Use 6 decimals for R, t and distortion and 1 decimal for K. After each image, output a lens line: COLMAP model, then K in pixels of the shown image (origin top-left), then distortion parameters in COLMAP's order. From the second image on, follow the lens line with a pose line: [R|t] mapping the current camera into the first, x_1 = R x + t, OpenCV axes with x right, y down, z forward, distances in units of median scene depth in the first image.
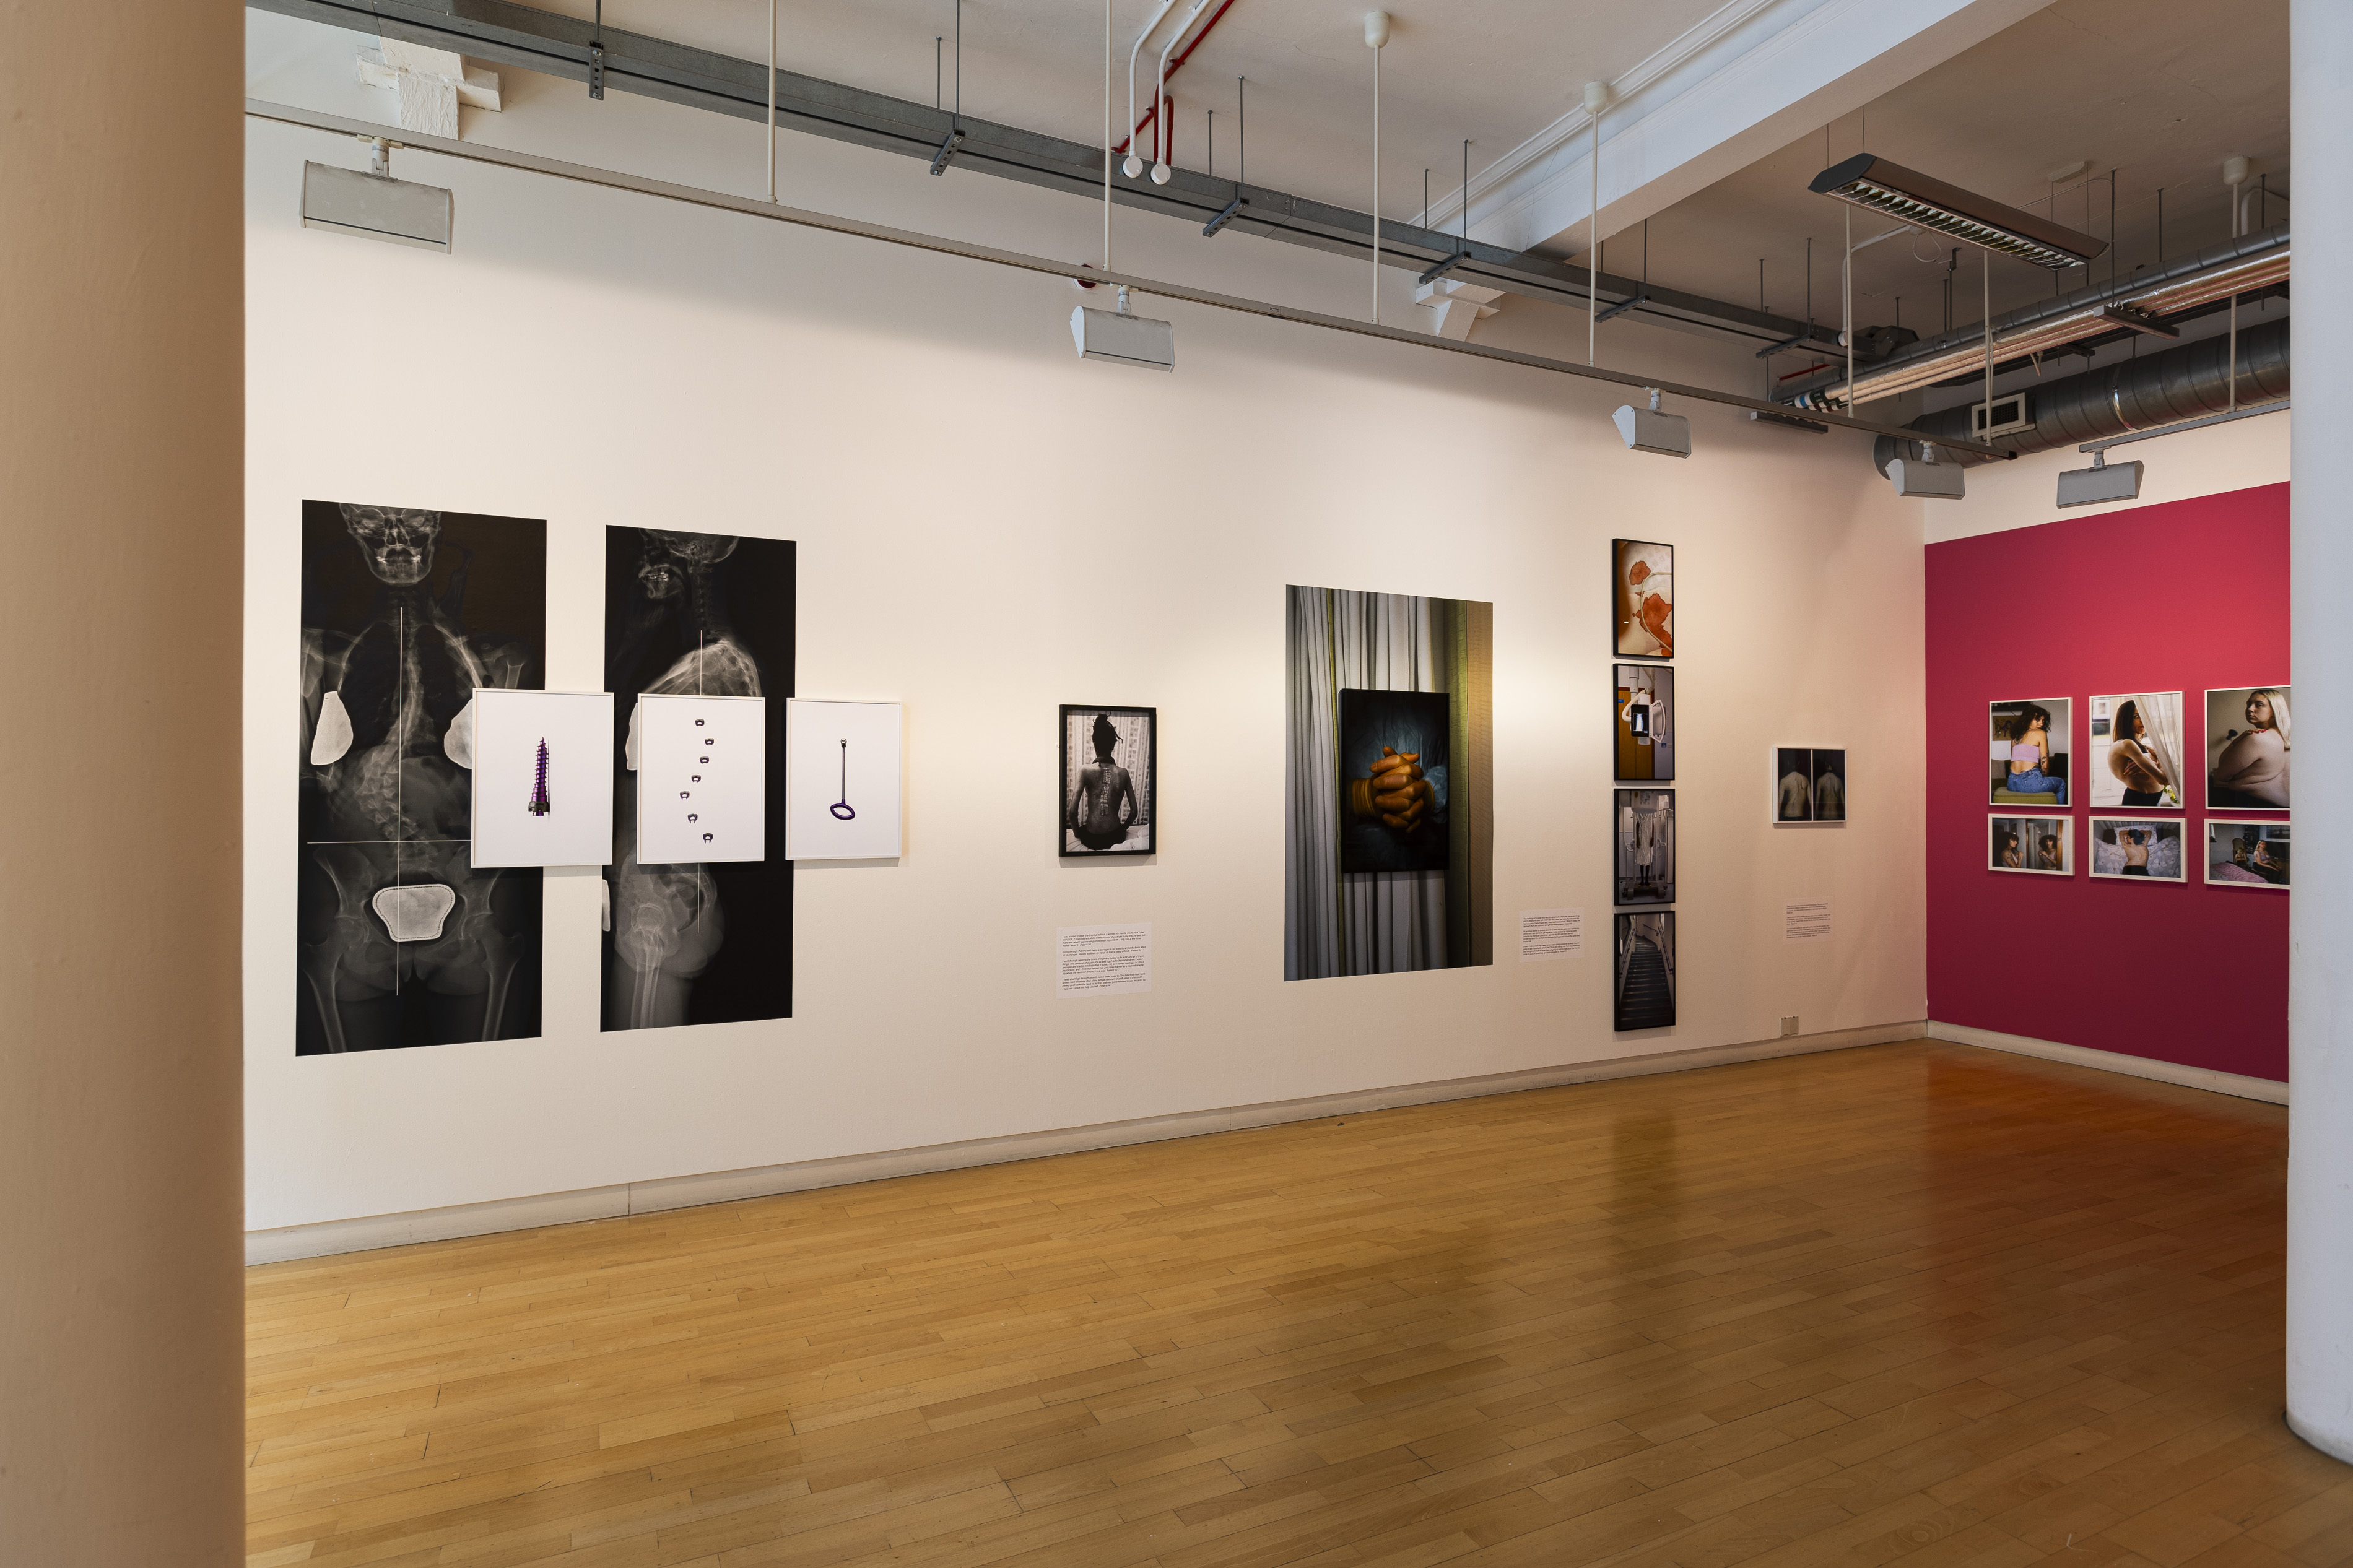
lens RADIAL K [[1257.7, 0, 1179.0], [0, 1257.7, 782.9], [0, 0, 1]] dist [-0.001709, -0.000459]
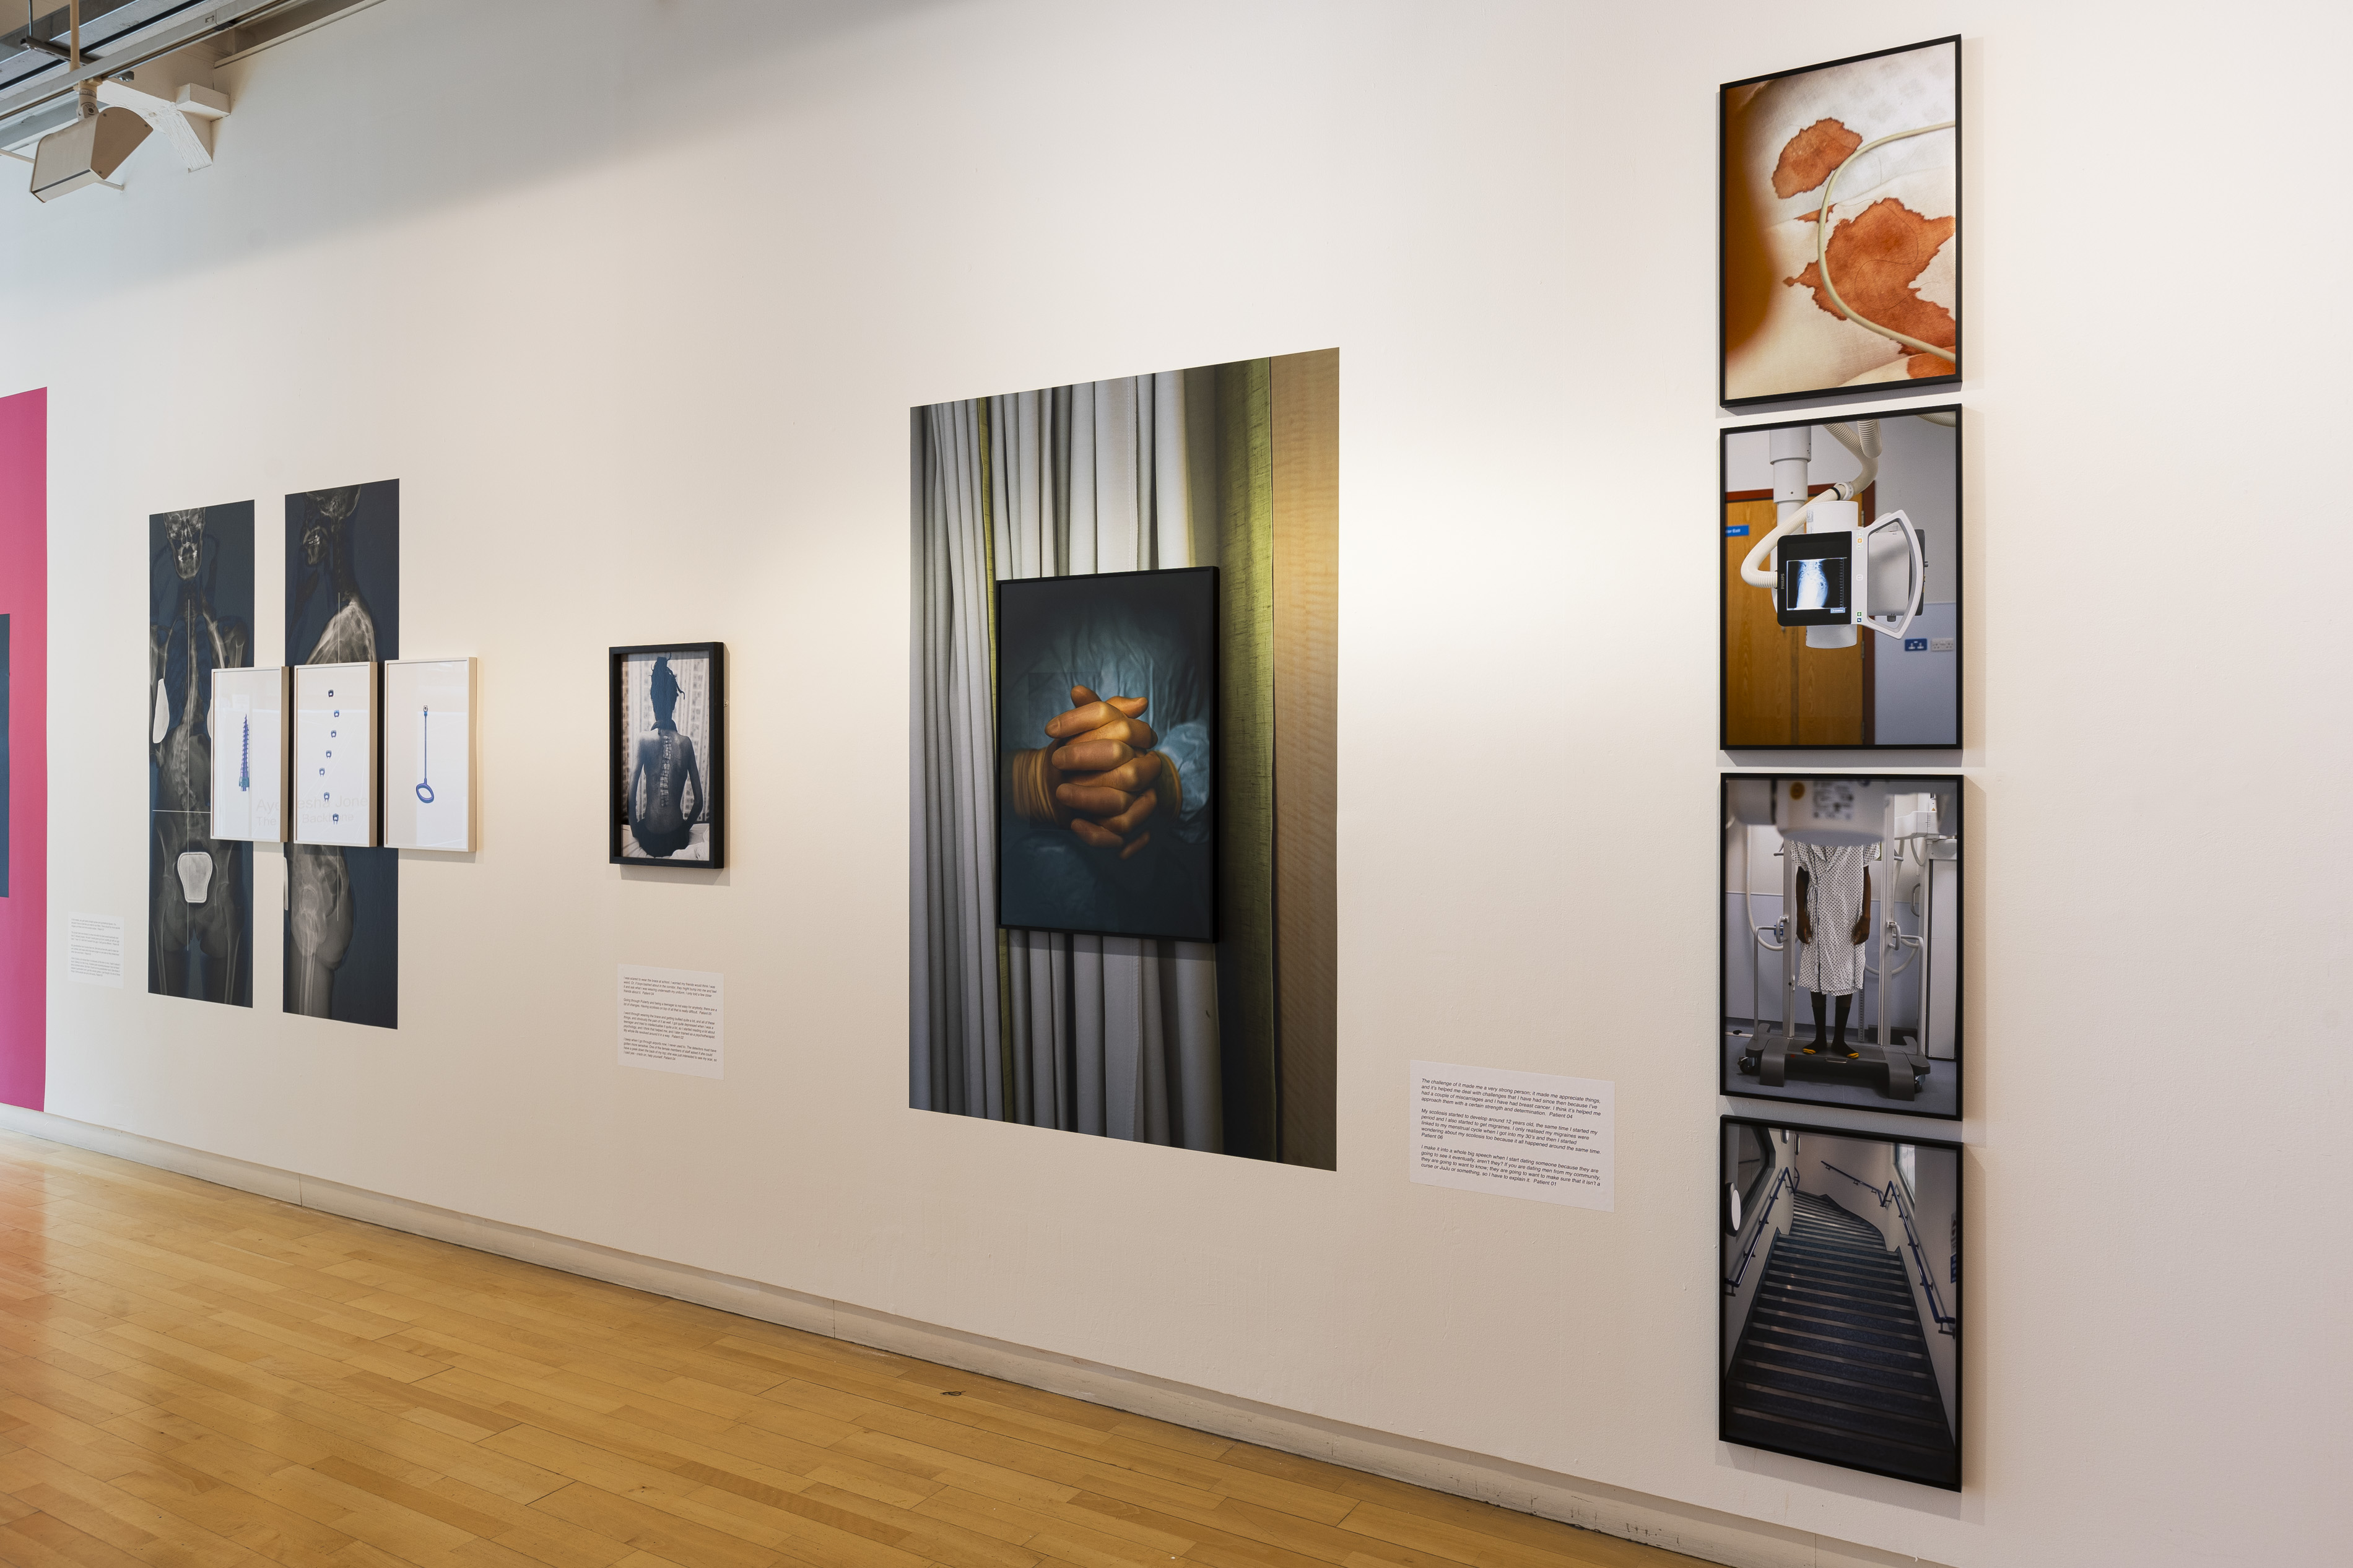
lens RADIAL K [[1579.3, 0, 1177.8], [0, 1579.3, 769.9], [0, 0, 1]] dist [-0.001676, 0.000996]
pose [[0.544710, 0.005311, -0.838608, 0.745454], [0.000407, 0.999978, 0.006597, 0.000634], [0.838624, -0.003935, 0.544696, 0.713740]]
